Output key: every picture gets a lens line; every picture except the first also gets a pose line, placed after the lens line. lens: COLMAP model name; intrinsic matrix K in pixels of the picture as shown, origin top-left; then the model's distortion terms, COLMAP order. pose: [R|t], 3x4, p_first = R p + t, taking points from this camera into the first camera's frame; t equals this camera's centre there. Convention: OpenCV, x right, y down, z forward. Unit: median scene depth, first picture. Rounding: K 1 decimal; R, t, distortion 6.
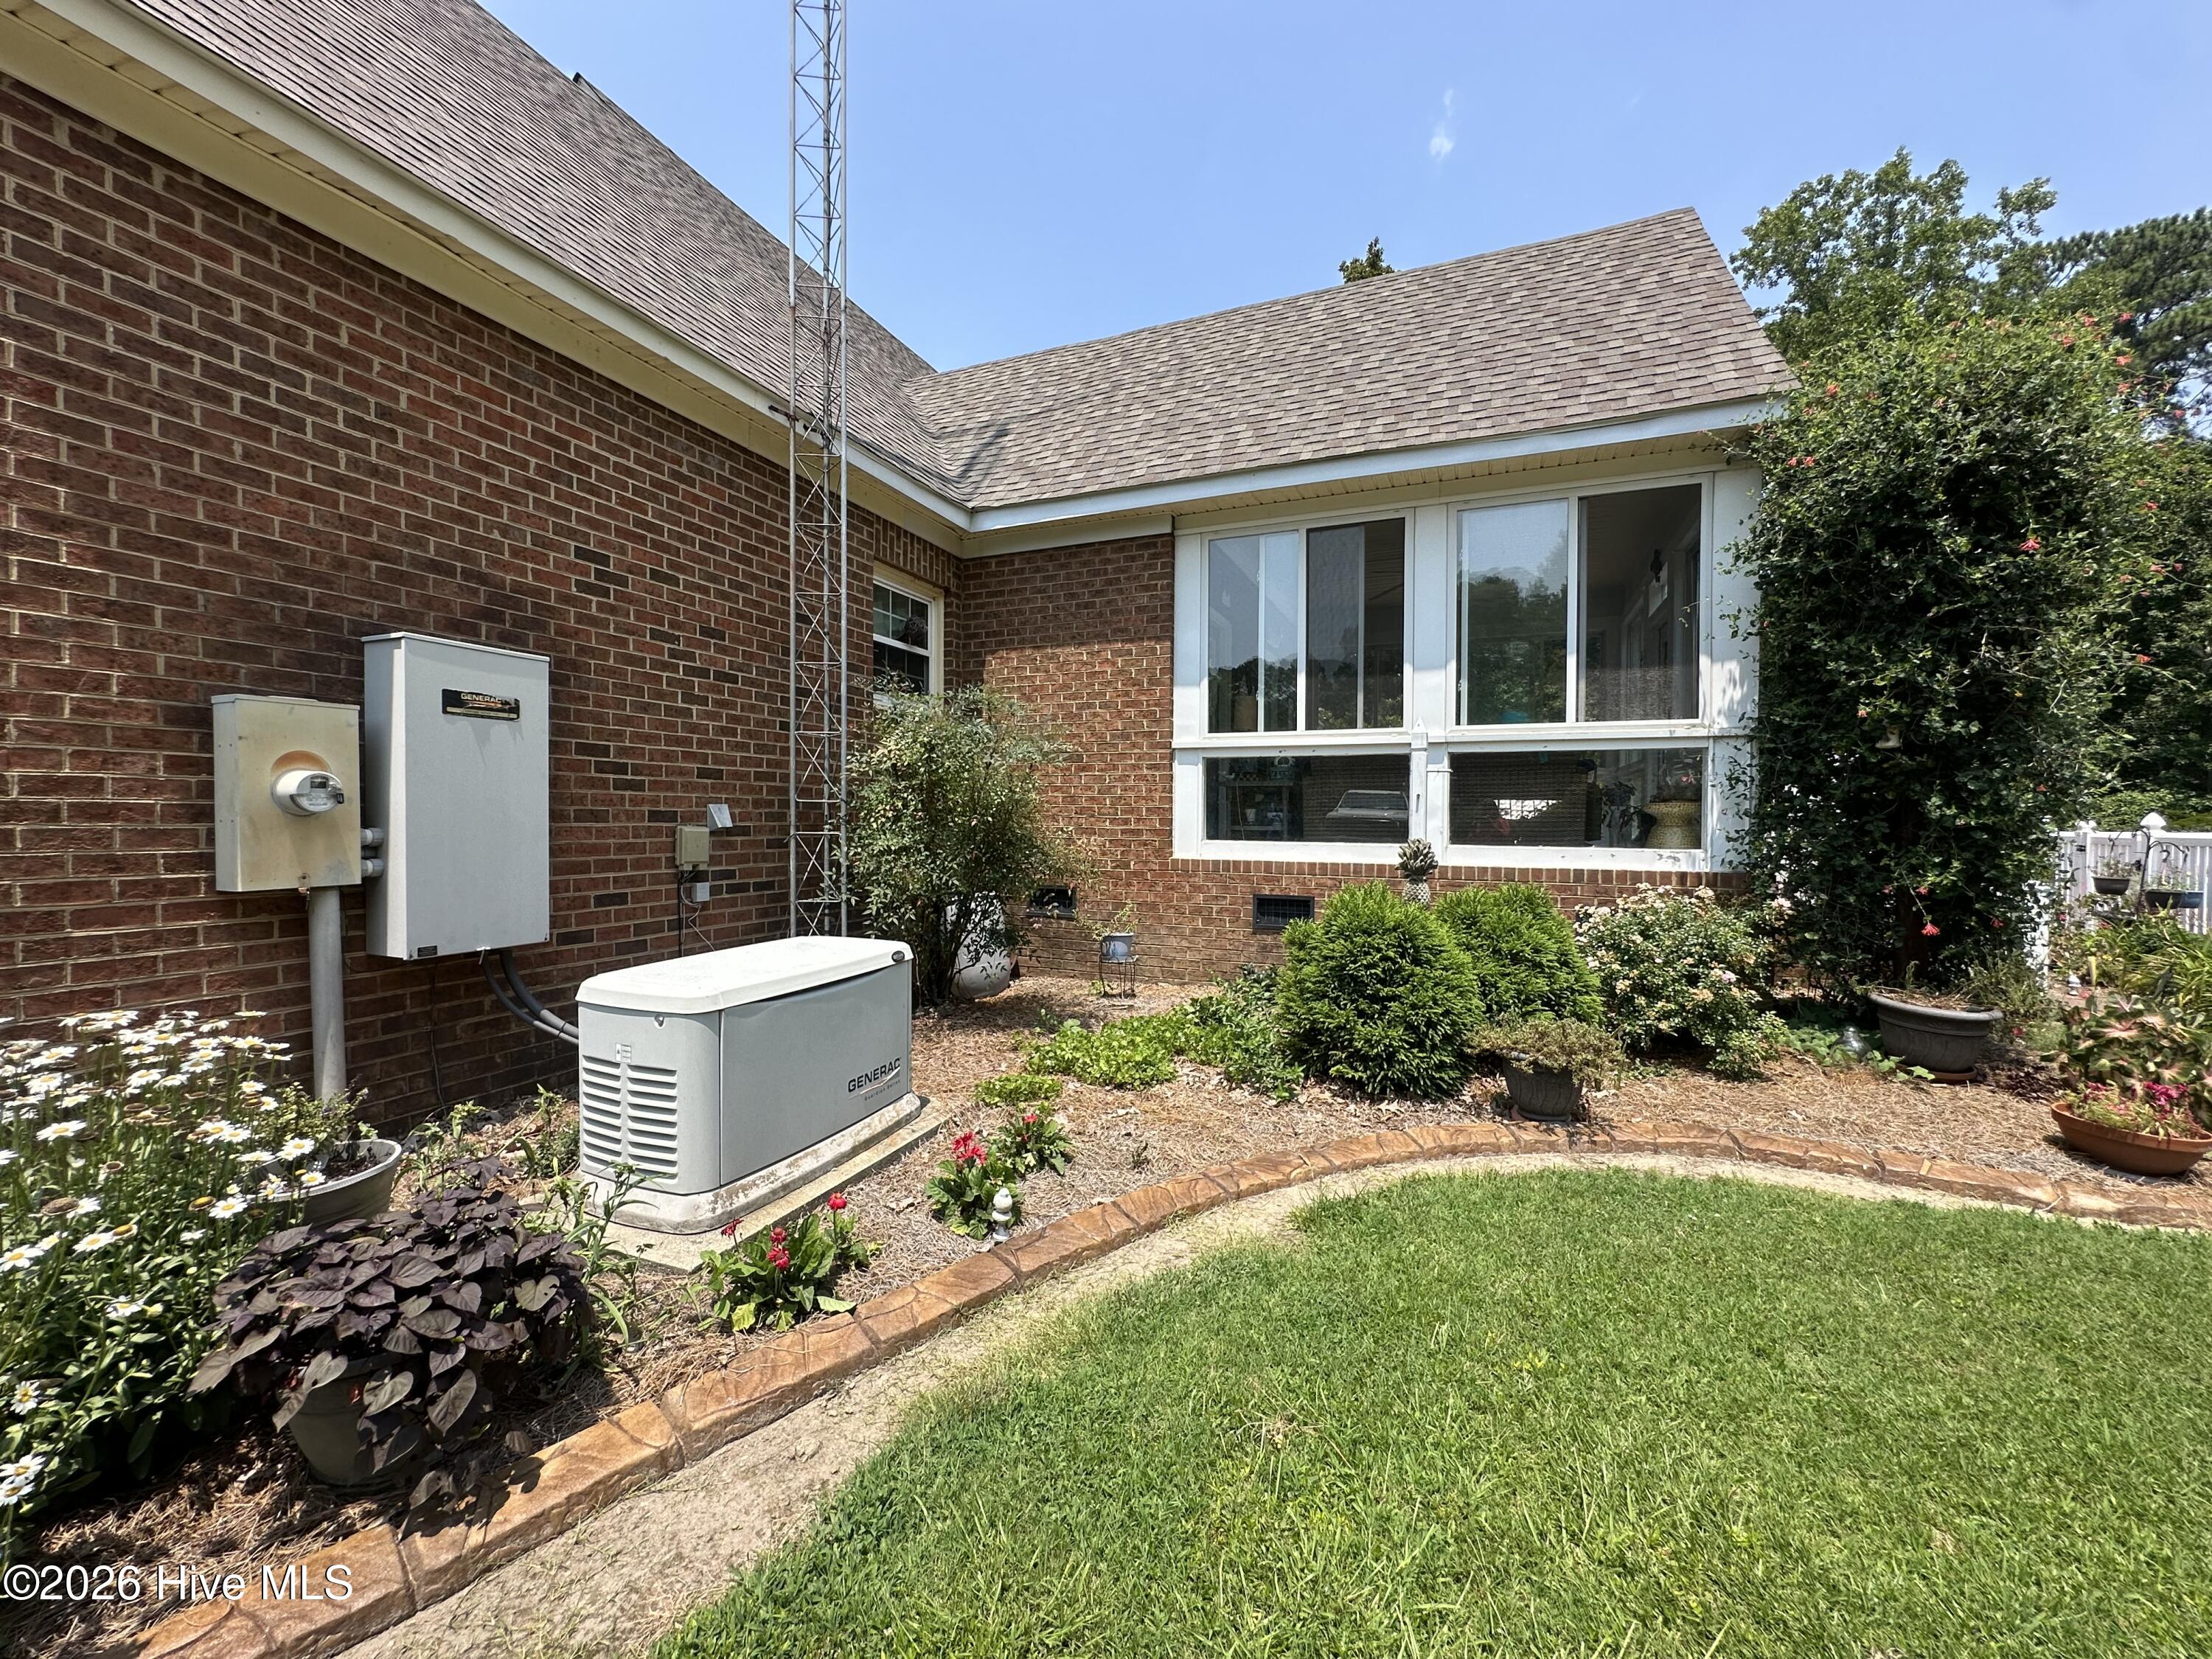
lens RADIAL K [[887.7, 0, 1104.1], [0, 887.7, 829.5], [0, 0, 1]] dist [-0.005273, 0.000893]
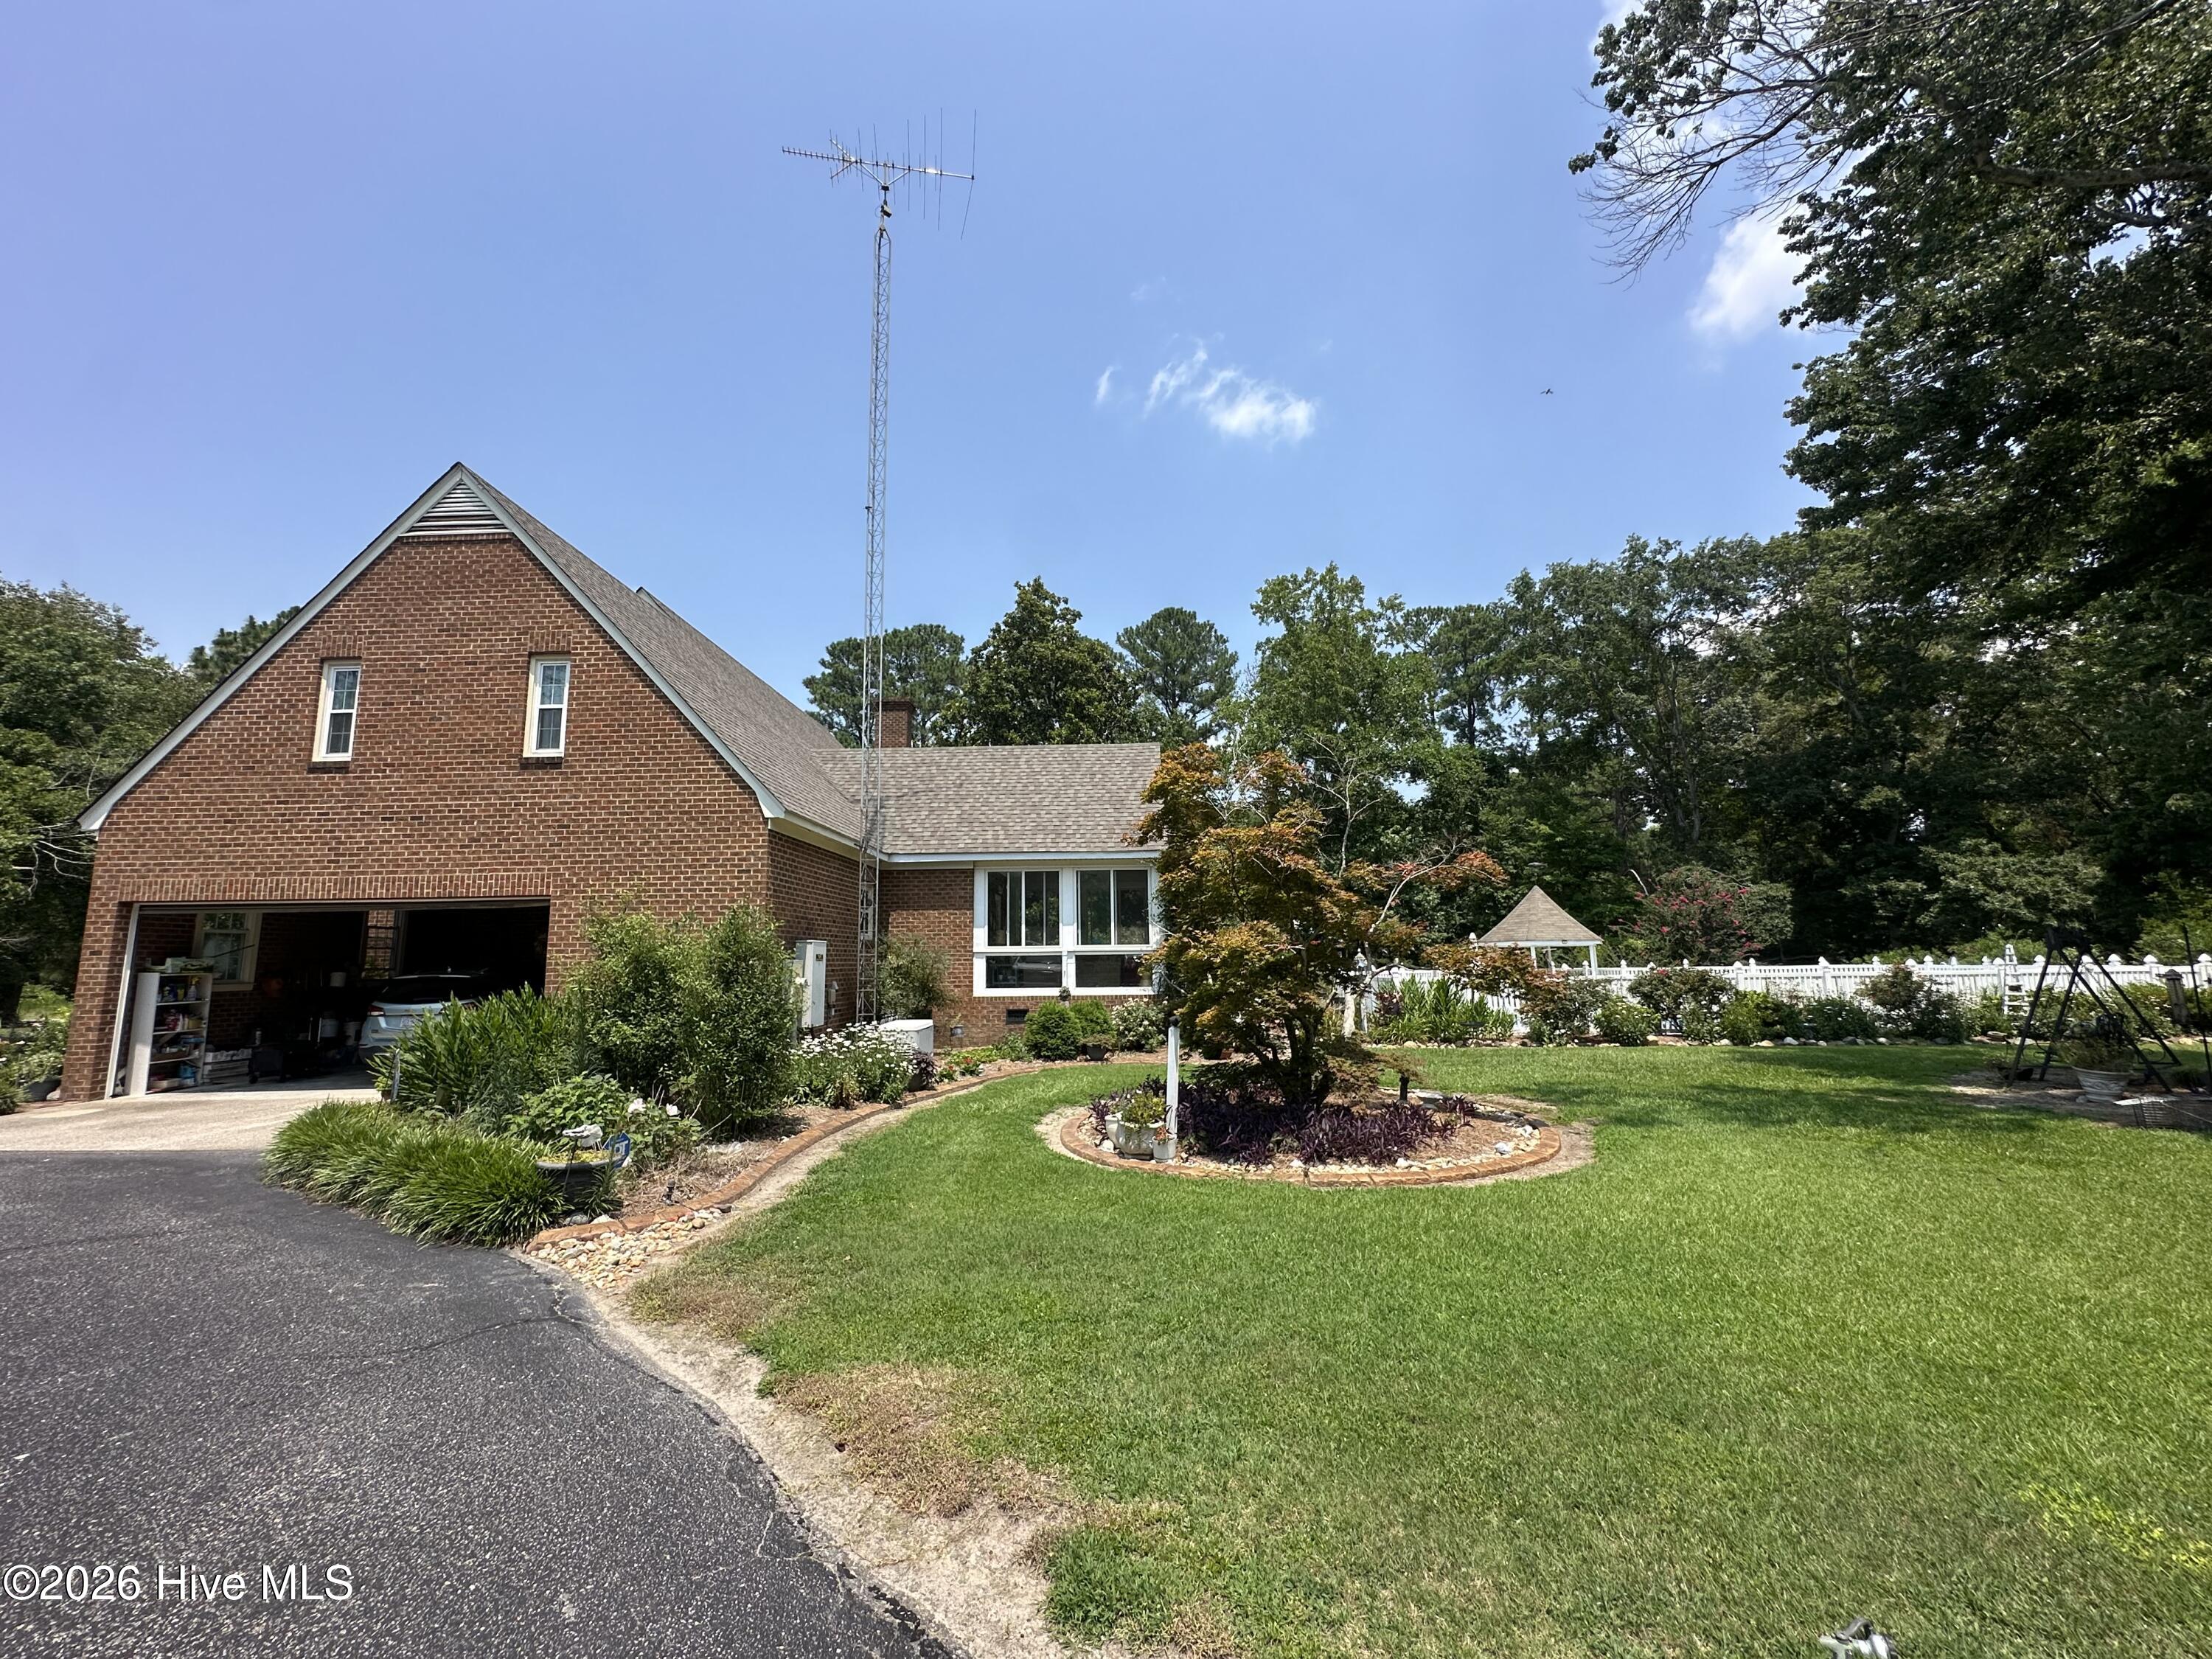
lens RADIAL K [[887.7, 0, 1104.1], [0, 887.7, 829.5], [0, 0, 1]] dist [-0.005273, 0.000893]
pose [[0.930013, 0.037169, 0.365643, -0.544246], [0.022778, 0.987131, -0.158282, -0.029379], [-0.366820, 0.155533, 0.917198, -1.603572]]
